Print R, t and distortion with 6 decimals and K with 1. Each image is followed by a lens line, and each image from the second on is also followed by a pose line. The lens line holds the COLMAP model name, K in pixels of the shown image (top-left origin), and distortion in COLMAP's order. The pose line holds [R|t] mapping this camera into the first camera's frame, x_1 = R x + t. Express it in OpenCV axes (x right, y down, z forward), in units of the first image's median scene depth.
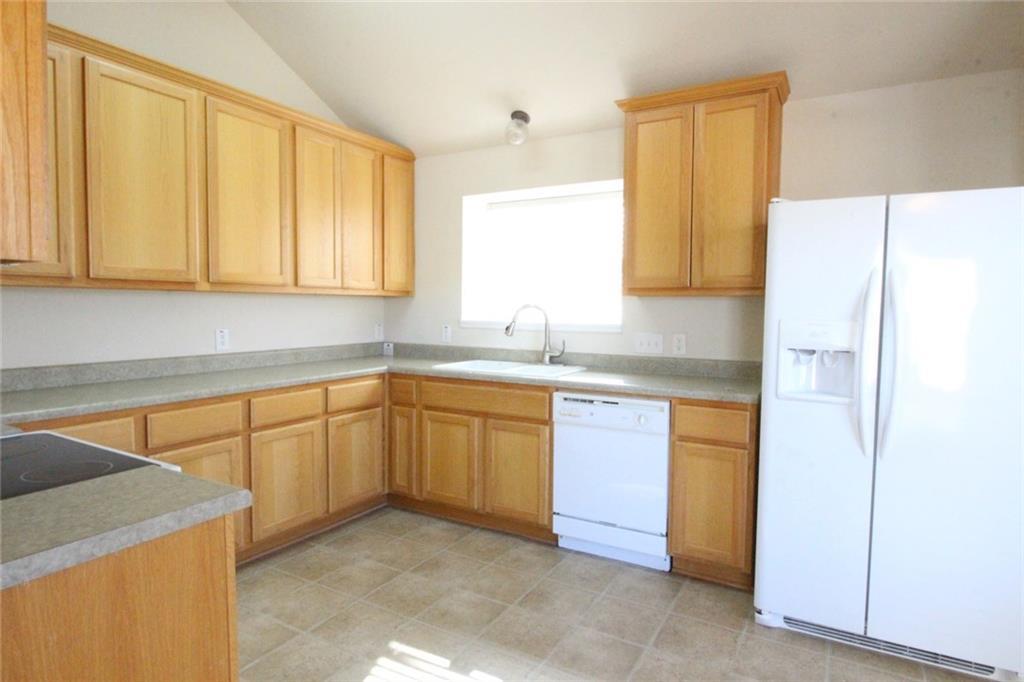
lens RADIAL K [[567.7, 0, 514.0], [0, 567.7, 339.3], [0, 0, 1]] dist [0.003441, -0.011402]
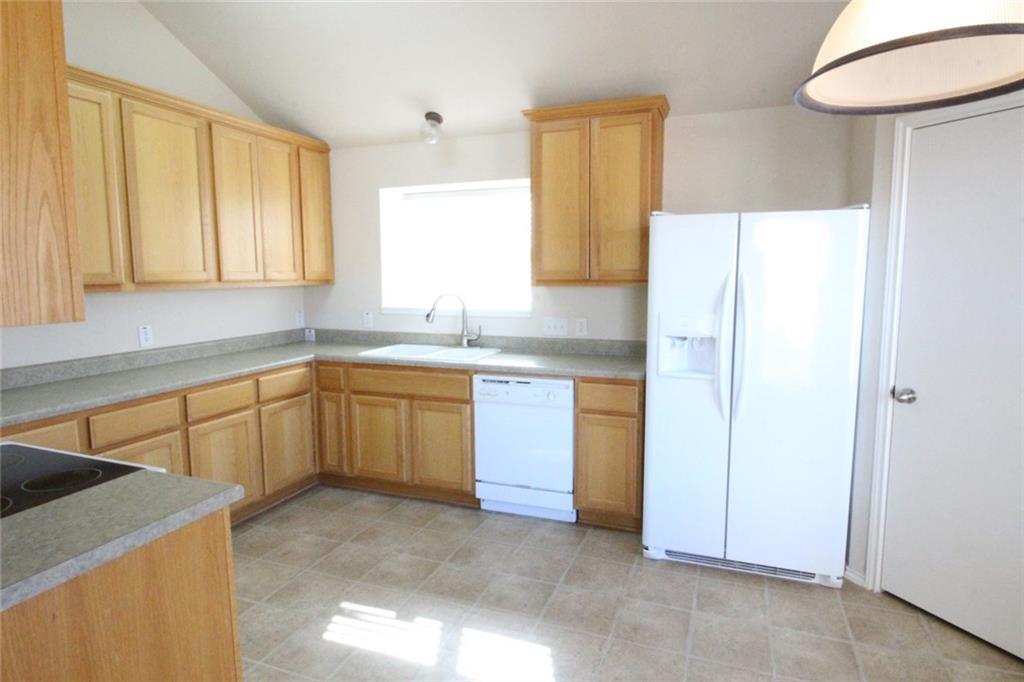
lens RADIAL K [[567.7, 0, 514.0], [0, 567.7, 339.3], [0, 0, 1]] dist [0.003441, -0.011402]
pose [[0.987027, -0.032742, 0.157178, -0.025405], [0.023194, 0.997794, 0.062201, -0.045625], [-0.158868, -0.057748, 0.985609, -0.117346]]
